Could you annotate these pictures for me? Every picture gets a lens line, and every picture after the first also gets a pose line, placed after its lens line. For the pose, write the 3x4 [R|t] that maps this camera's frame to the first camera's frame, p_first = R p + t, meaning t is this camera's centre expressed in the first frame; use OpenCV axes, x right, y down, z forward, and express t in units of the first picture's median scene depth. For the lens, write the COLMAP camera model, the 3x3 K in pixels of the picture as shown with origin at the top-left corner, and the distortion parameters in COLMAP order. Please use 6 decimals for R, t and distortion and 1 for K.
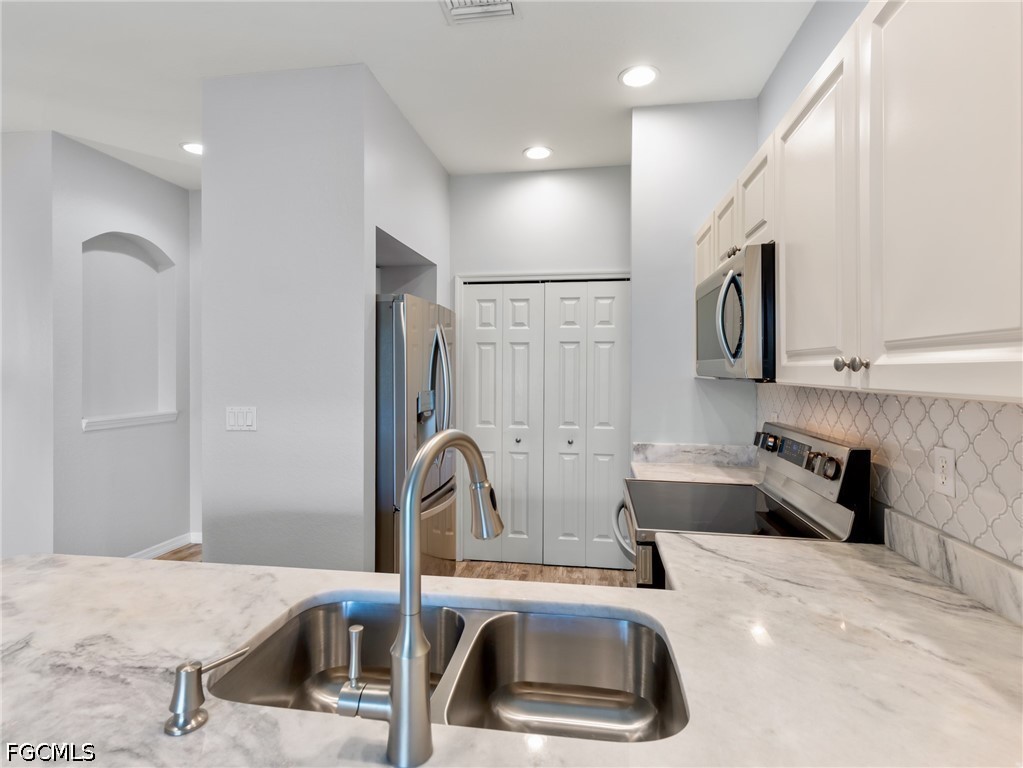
lens RADIAL K [[521.5, 0, 517.2], [0, 521.5, 372.2], [0, 0, 1]] dist [0.002433, -0.000225]
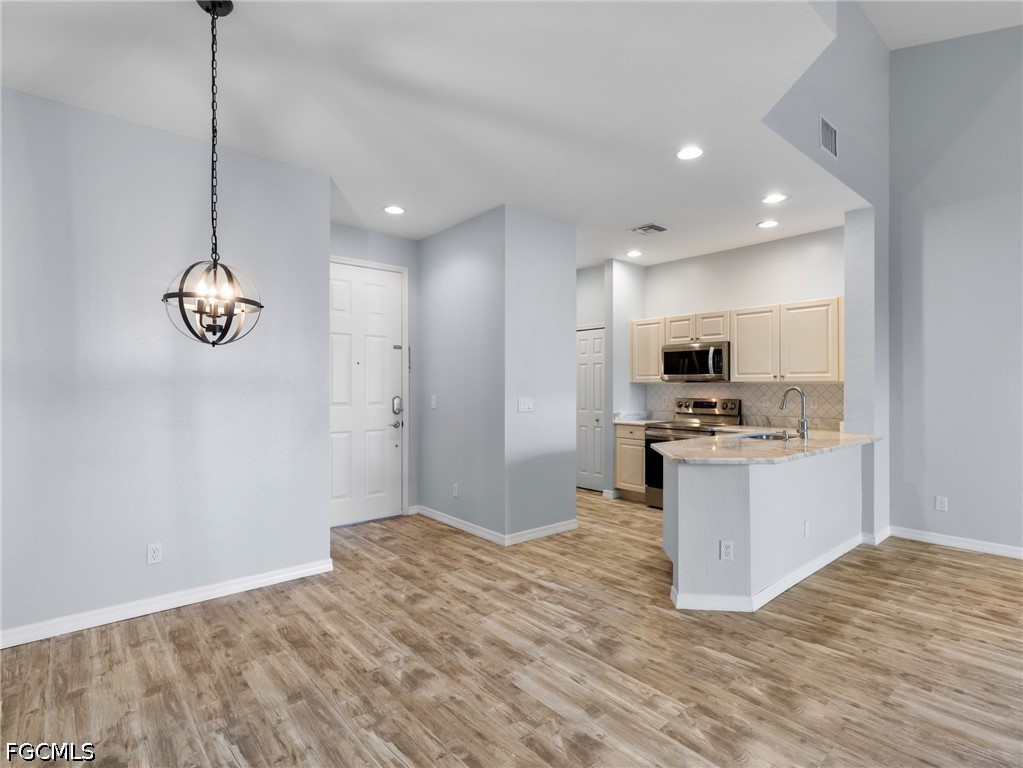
lens RADIAL K [[518.4, 0, 518.2], [0, 518.4, 385.8], [0, 0, 1]] dist [0.007912, -0.001006]
pose [[0.651033, -0.002079, 0.759046, -1.864756], [0.005280, 0.999984, -0.001790, 0.028548], [-0.759031, 0.005173, 0.651034, -0.115683]]
